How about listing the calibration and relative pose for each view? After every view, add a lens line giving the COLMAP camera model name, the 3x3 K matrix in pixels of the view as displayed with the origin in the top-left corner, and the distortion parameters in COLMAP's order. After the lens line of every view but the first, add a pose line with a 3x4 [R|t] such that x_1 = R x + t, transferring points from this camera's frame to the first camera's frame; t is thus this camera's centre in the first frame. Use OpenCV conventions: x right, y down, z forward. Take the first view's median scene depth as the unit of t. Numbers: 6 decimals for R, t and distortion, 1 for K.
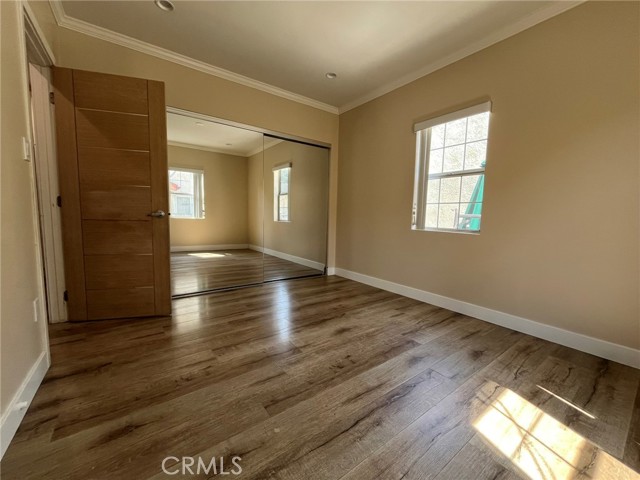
lens RADIAL K [[258.4, 0, 319.5], [0, 258.4, 238.6], [0, 0, 1]] dist [-0.000789, -0.000510]
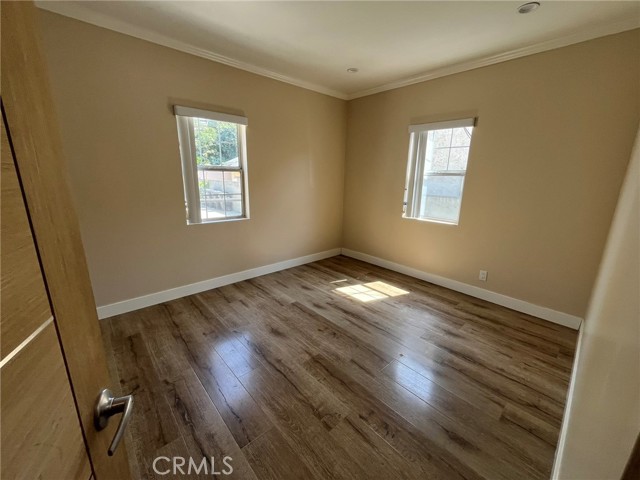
lens RADIAL K [[258.4, 0, 319.1], [0, 258.4, 240.1], [0, 0, 1]] dist [-0.000789, -0.000510]
pose [[-0.113185, -0.266272, 0.957230, -0.845542], [0.065192, 0.959354, 0.274571, -0.290590], [-0.991433, 0.093481, -0.091226, 0.874945]]
